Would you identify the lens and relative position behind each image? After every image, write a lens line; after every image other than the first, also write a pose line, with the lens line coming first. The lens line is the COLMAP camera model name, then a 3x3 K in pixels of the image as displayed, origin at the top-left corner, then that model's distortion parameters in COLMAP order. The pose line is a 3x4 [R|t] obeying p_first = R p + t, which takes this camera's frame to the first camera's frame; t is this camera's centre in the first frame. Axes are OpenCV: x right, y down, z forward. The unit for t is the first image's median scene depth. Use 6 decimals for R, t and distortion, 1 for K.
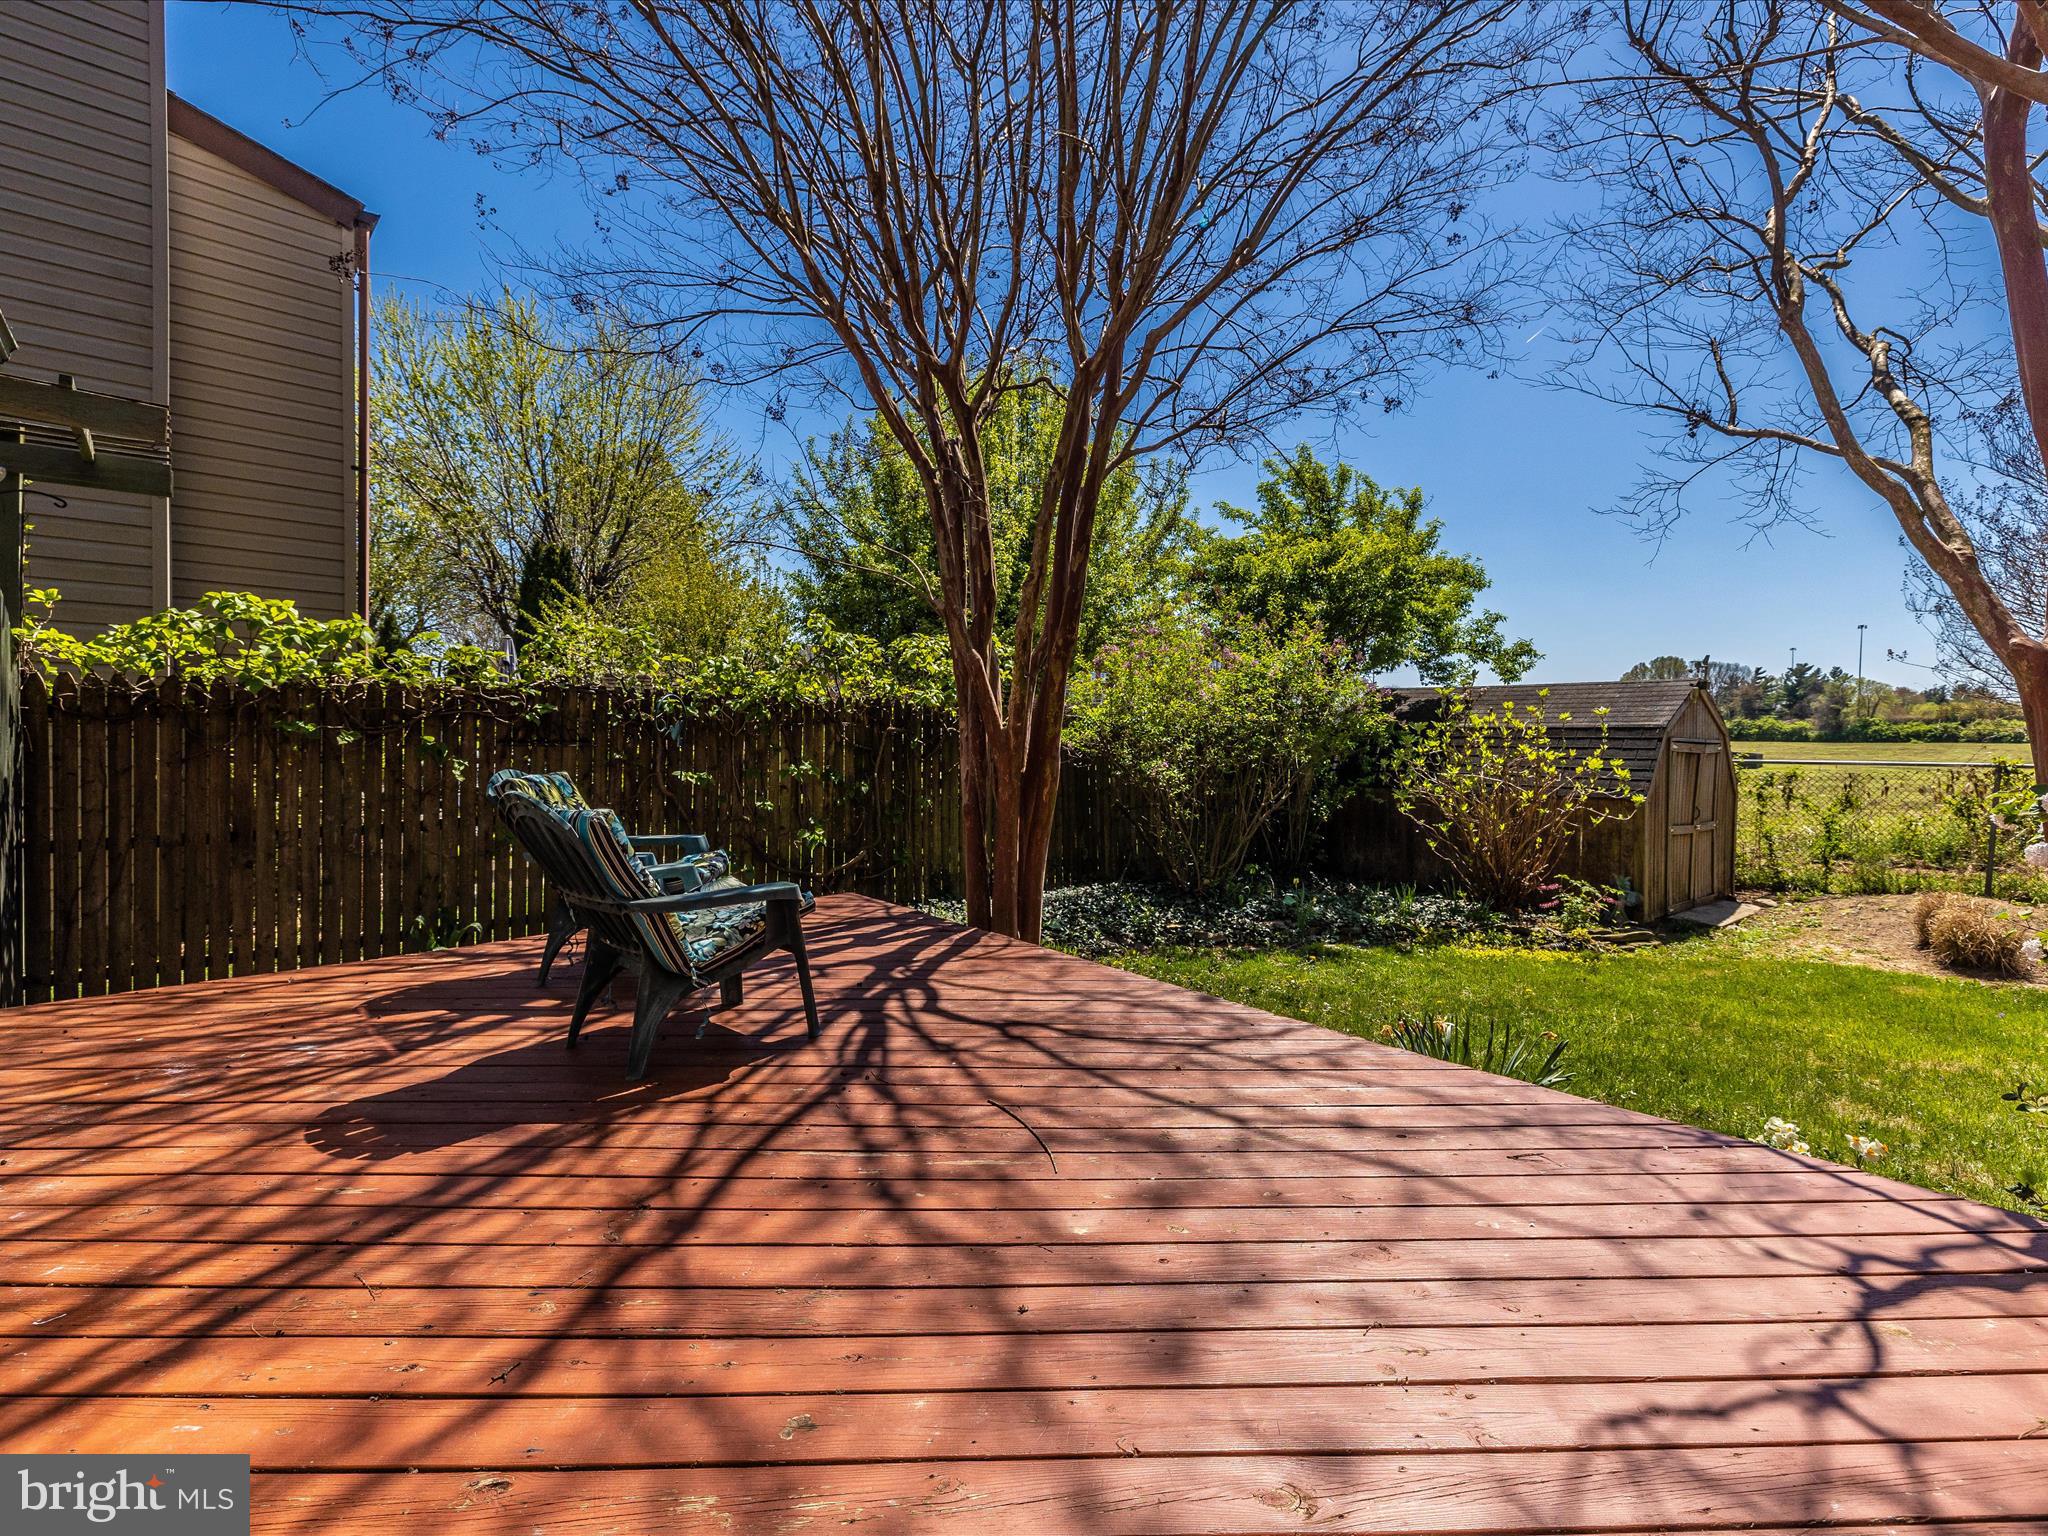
lens RADIAL K [[957.4, 0, 1030.4], [0, 957.4, 749.3], [0, 0, 1]] dist [-0.004932, 0.000914]
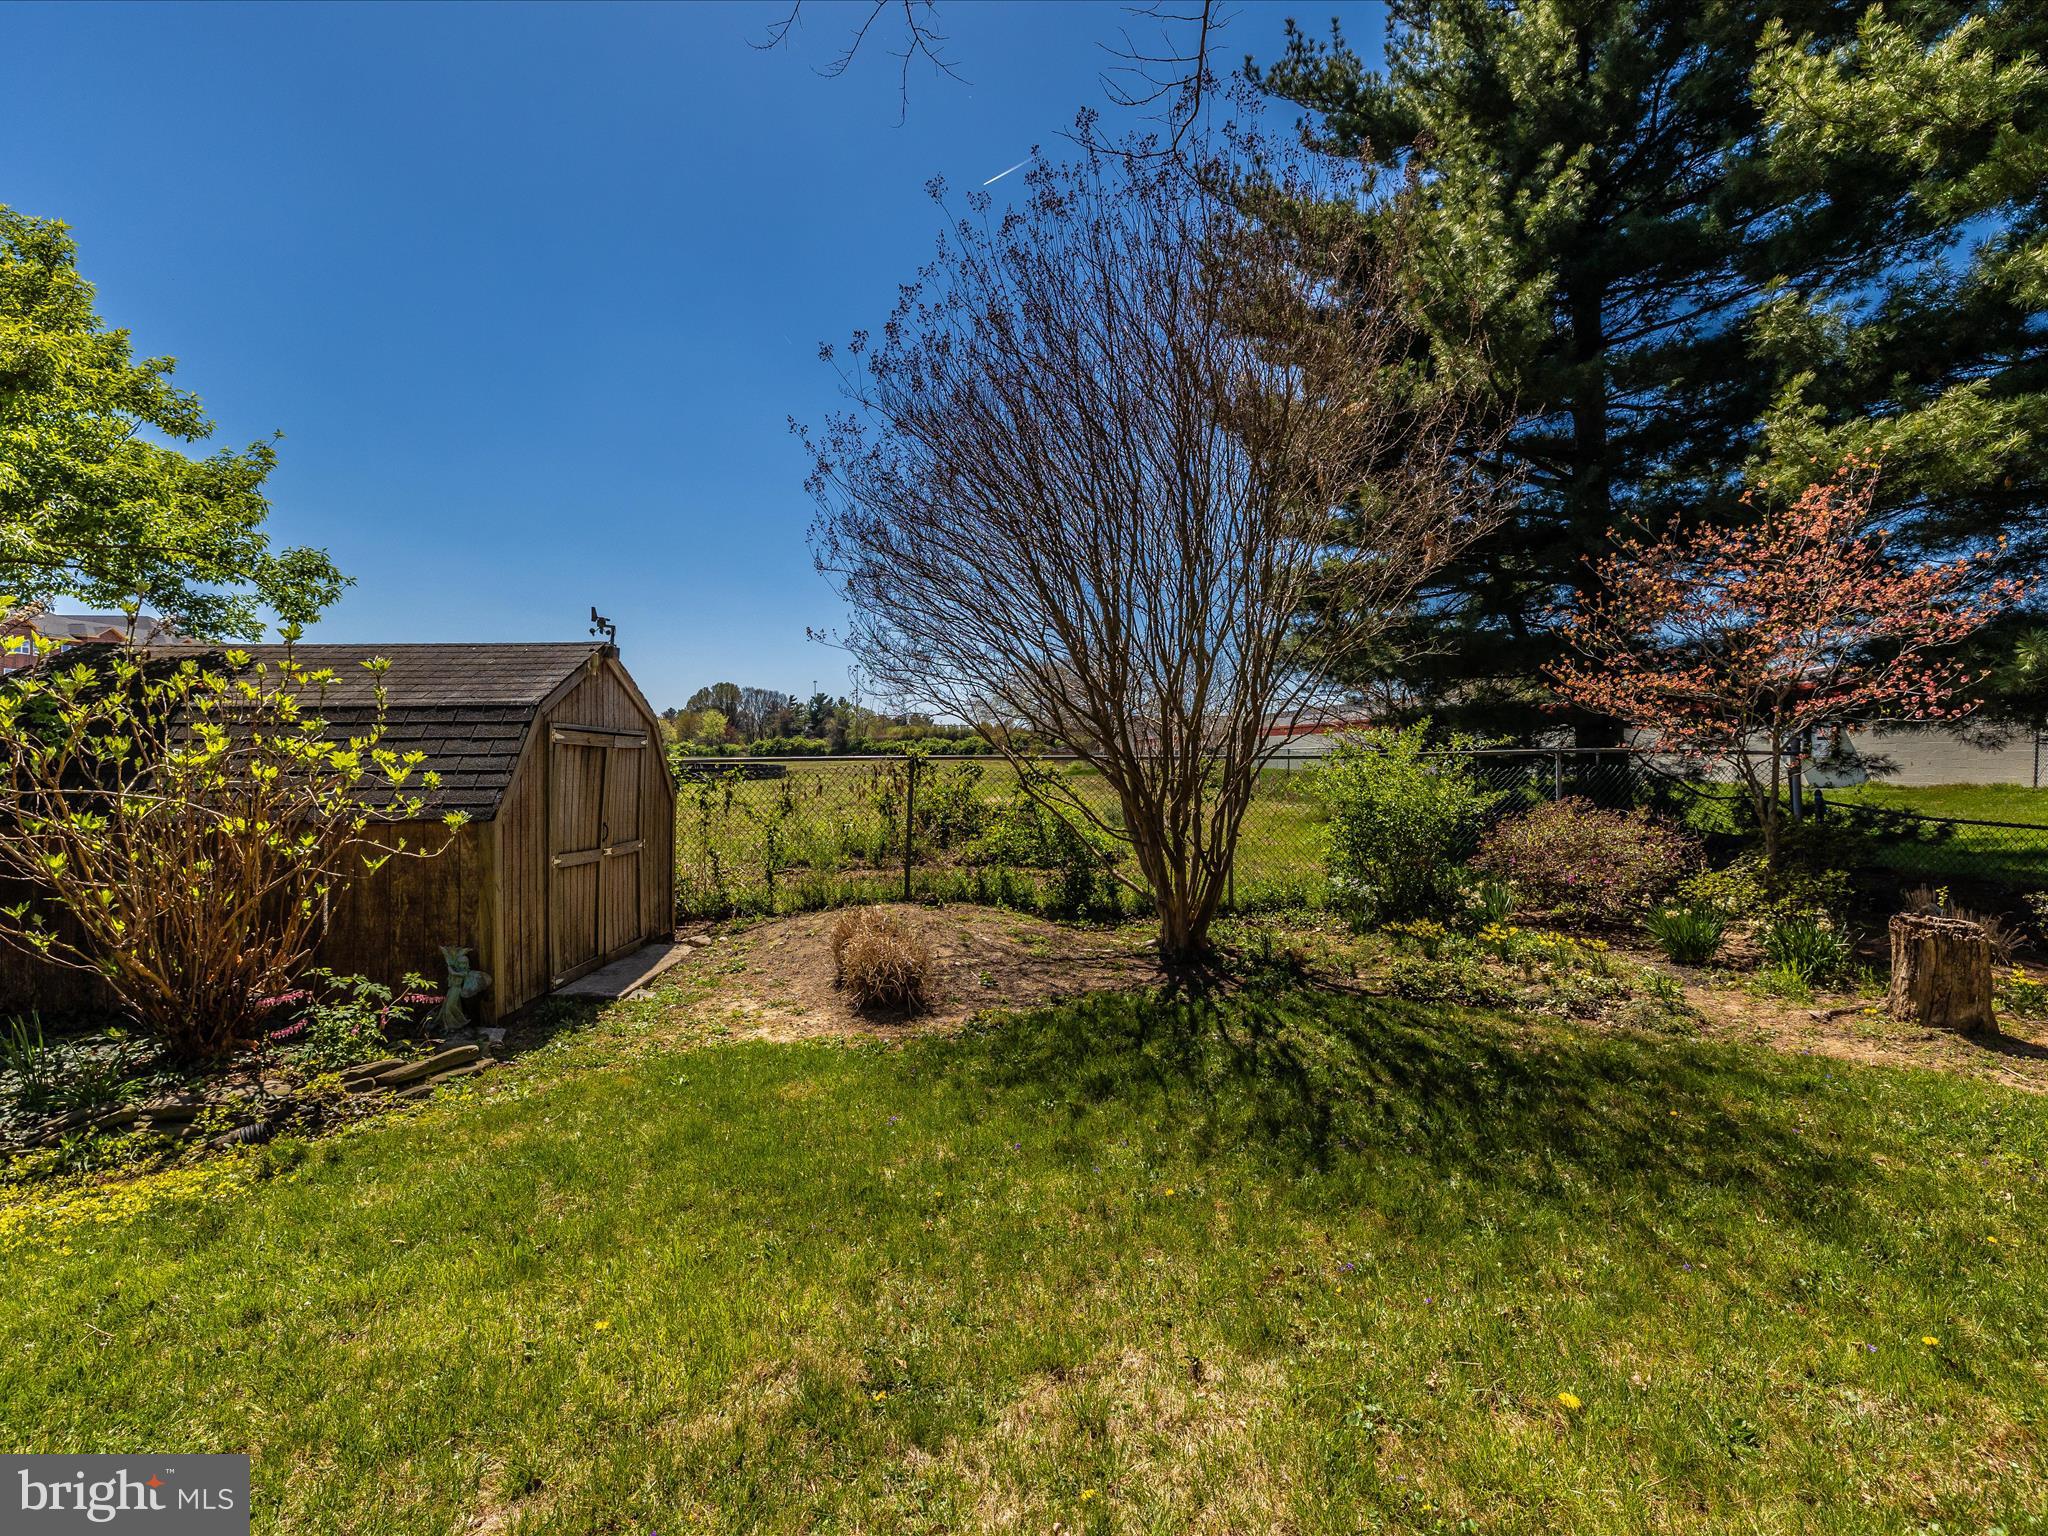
lens RADIAL K [[957.4, 0, 1030.4], [0, 957.4, 749.3], [0, 0, 1]] dist [-0.004932, 0.000914]
pose [[0.628150, -0.007087, 0.778060, 0.325817], [0.023351, 0.999680, -0.009746, 0.018700], [-0.777742, 0.024290, 0.628114, 0.291031]]
